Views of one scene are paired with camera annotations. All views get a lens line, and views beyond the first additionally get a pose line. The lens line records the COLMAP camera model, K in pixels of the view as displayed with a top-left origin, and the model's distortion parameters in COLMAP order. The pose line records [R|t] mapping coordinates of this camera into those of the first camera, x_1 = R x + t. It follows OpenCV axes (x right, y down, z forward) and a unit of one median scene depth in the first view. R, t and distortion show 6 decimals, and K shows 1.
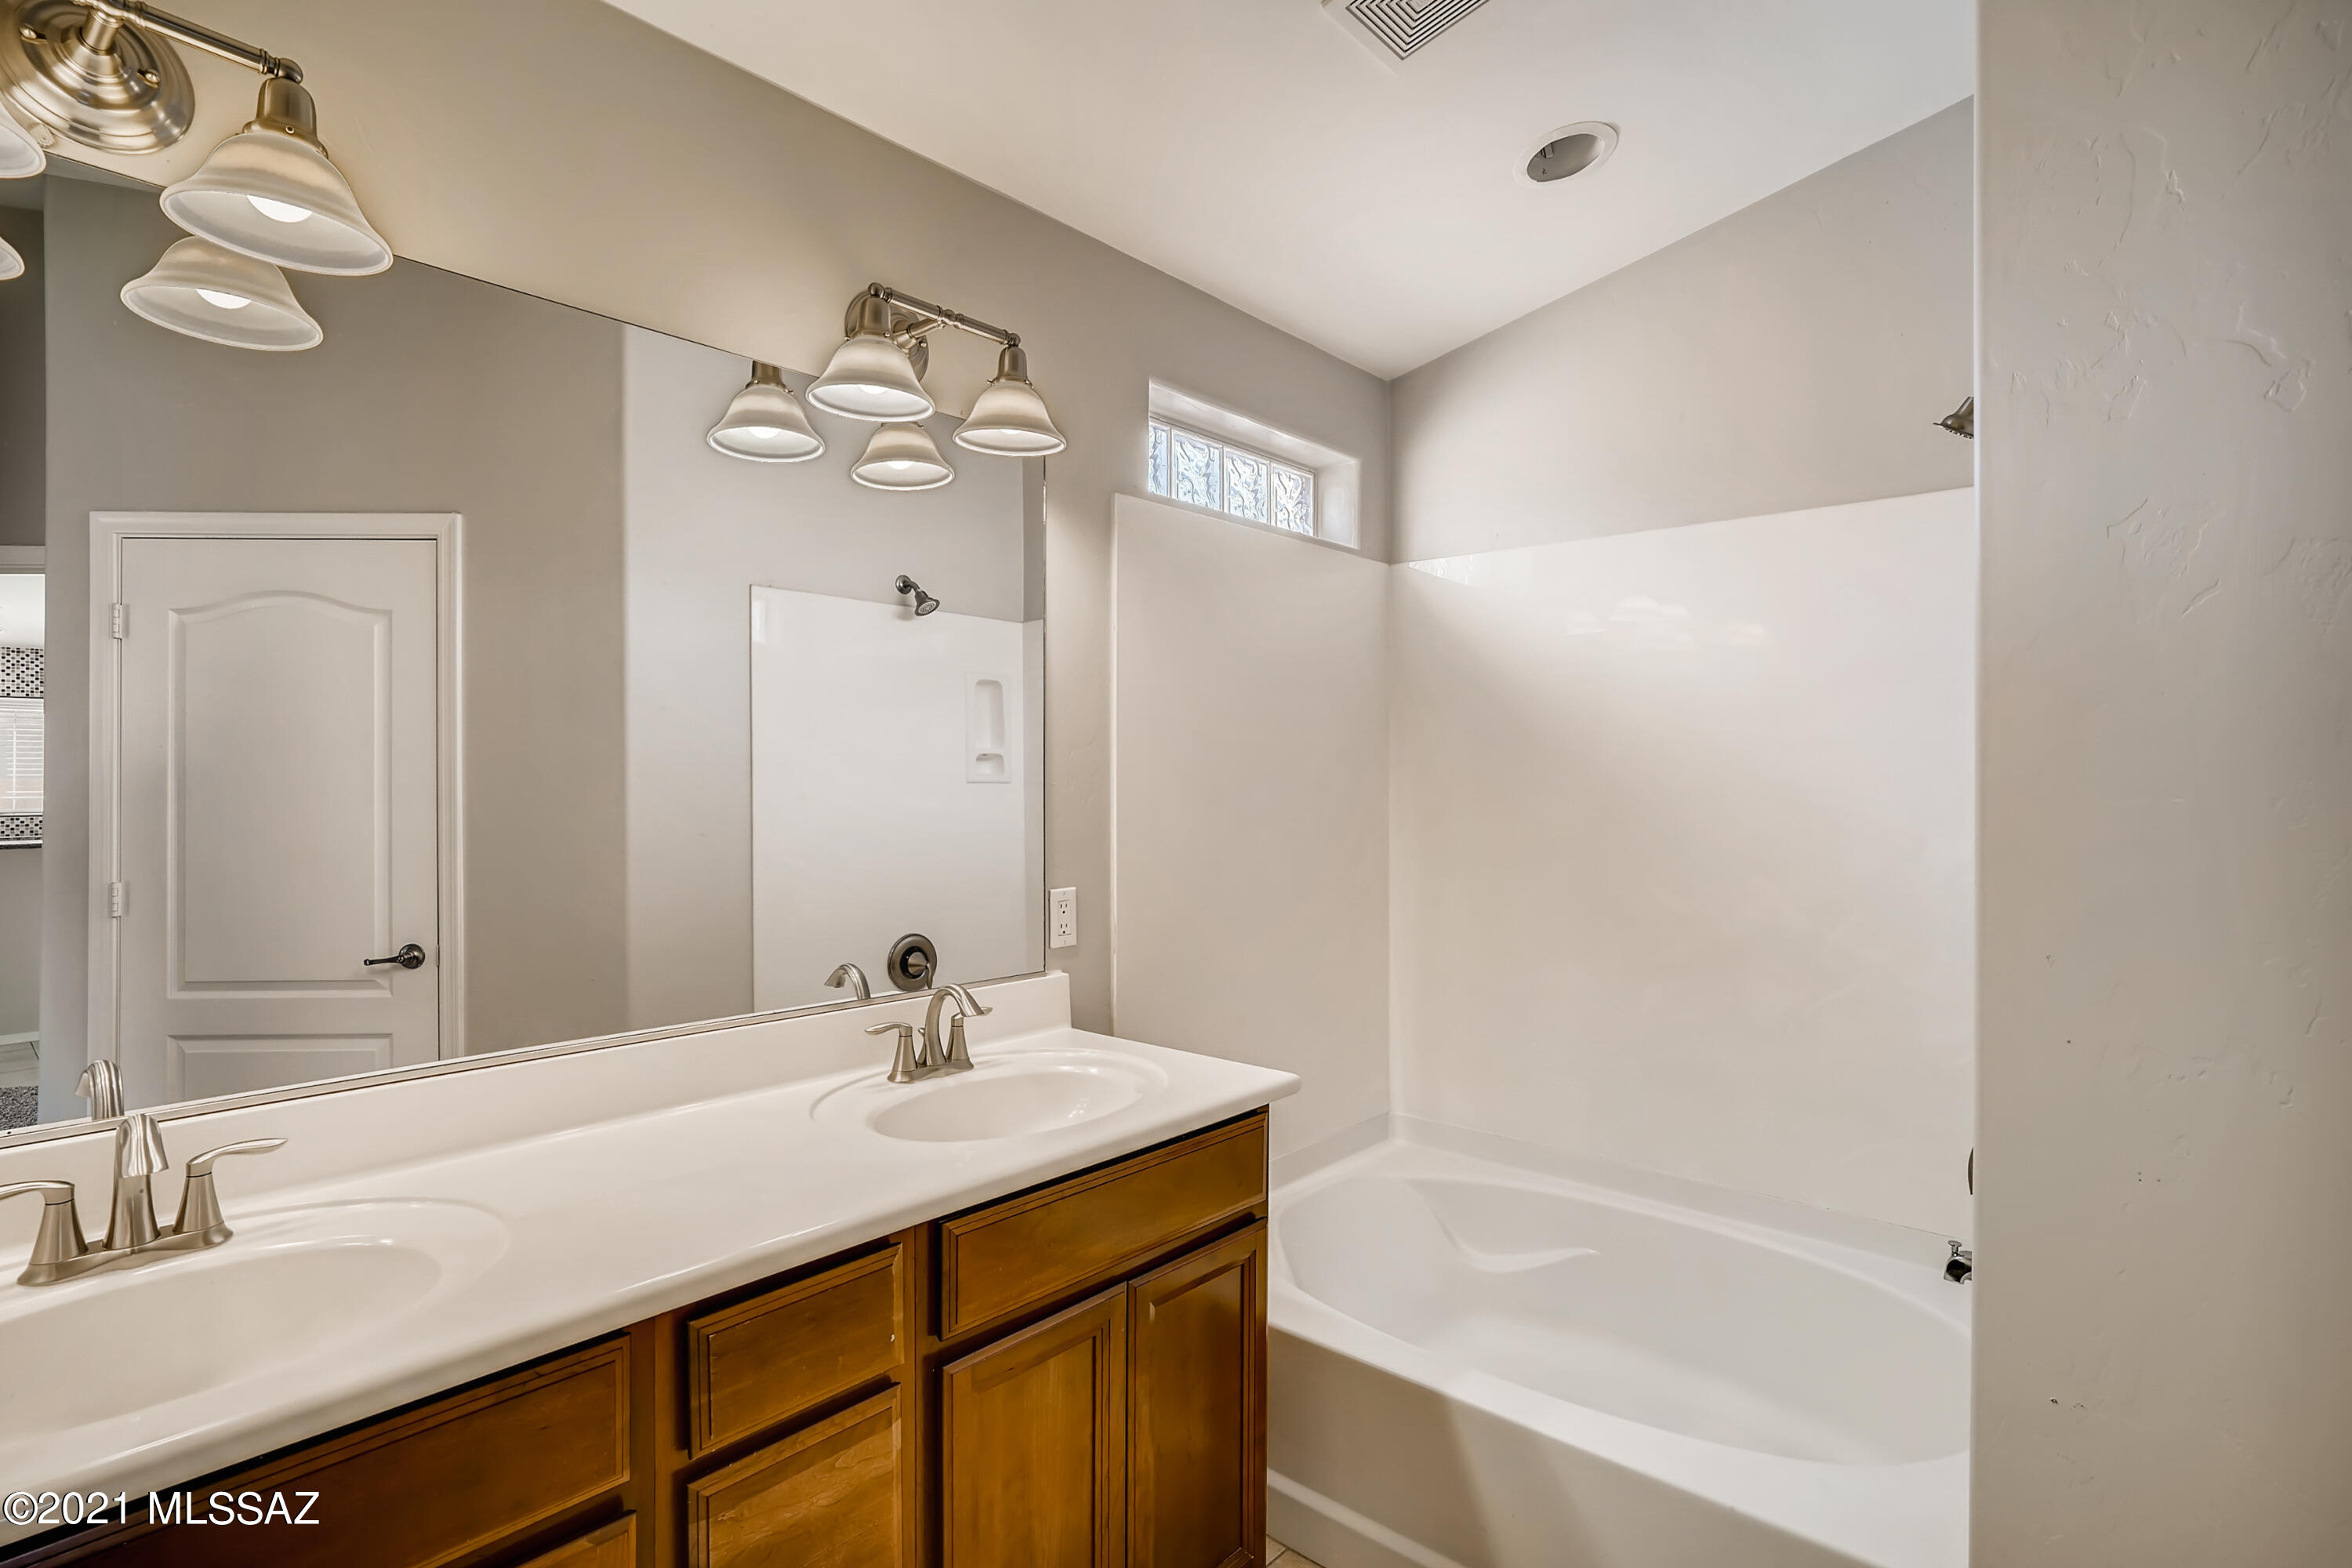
lens RADIAL K [[1152.7, 0, 1181.4], [0, 1152.7, 809.0], [0, 0, 1]] dist [-0.027143, 0.013741]
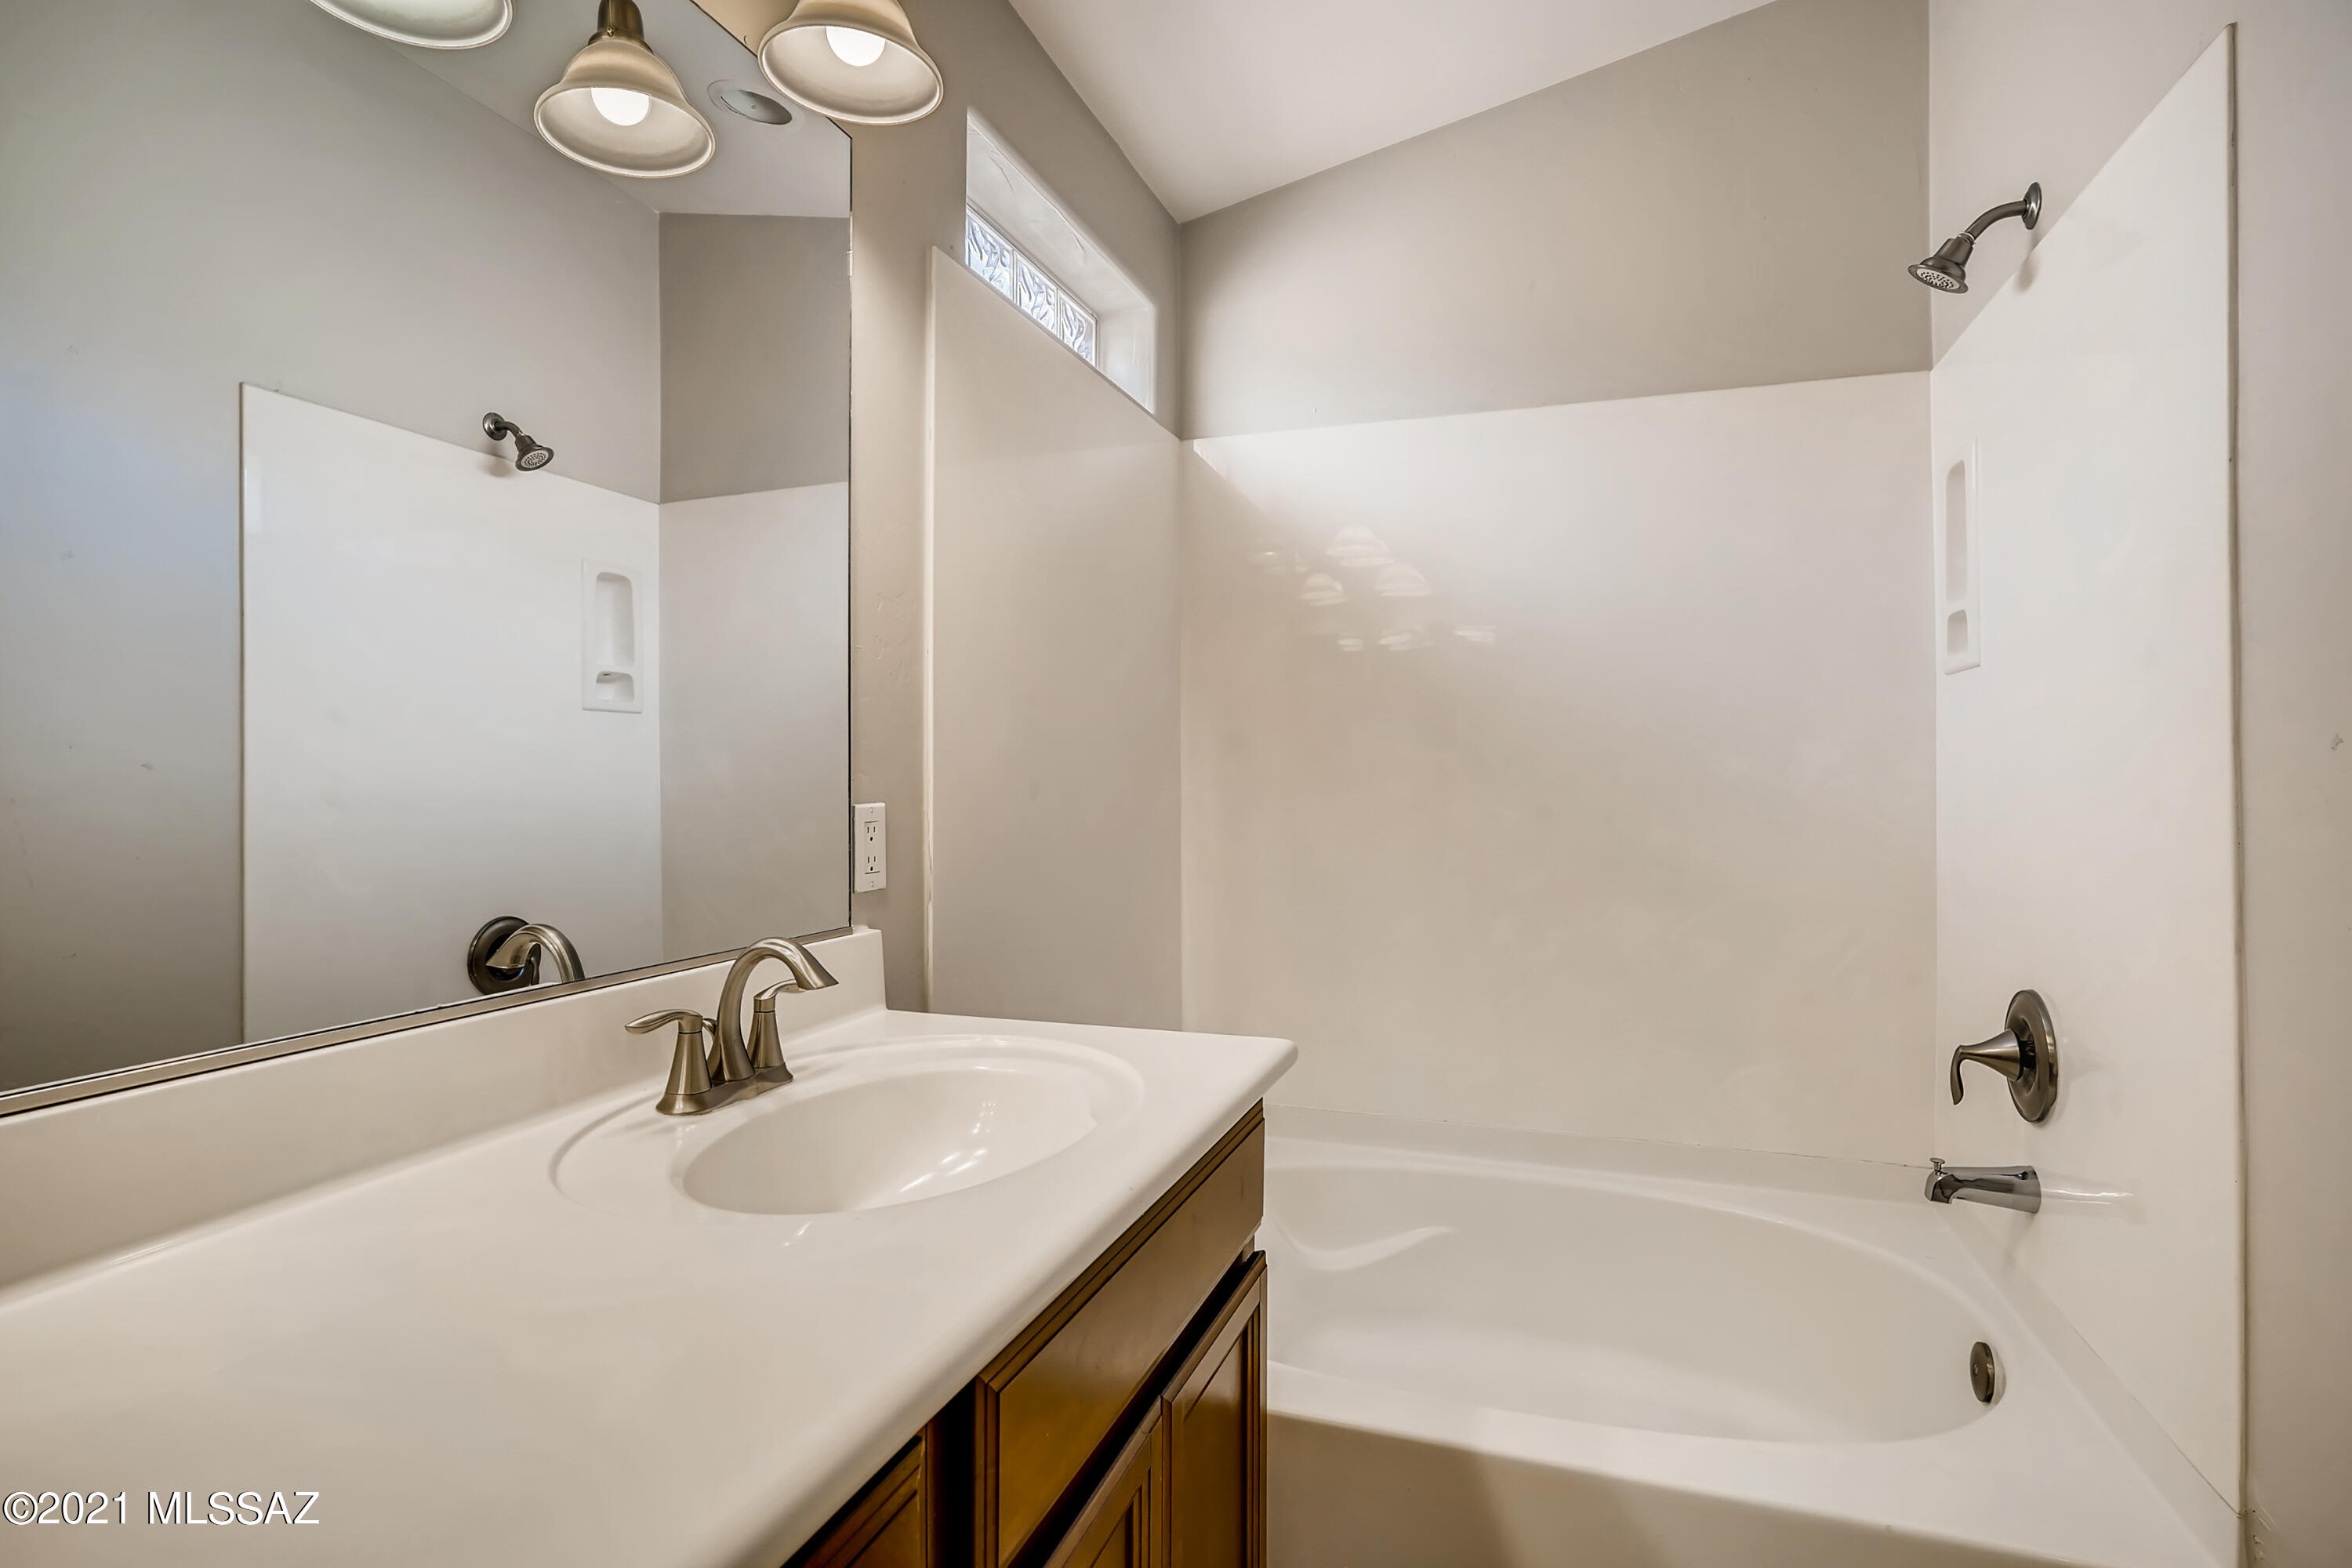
lens RADIAL K [[1152.7, 0, 1167.9], [0, 1152.7, 776.9], [0, 0, 1]] dist [-0.027143, 0.013741]
pose [[0.928115, -0.002948, 0.372281, -0.190465], [0.011933, 0.999690, -0.021834, 0.069612], [-0.372101, 0.024707, 0.927863, 0.307427]]
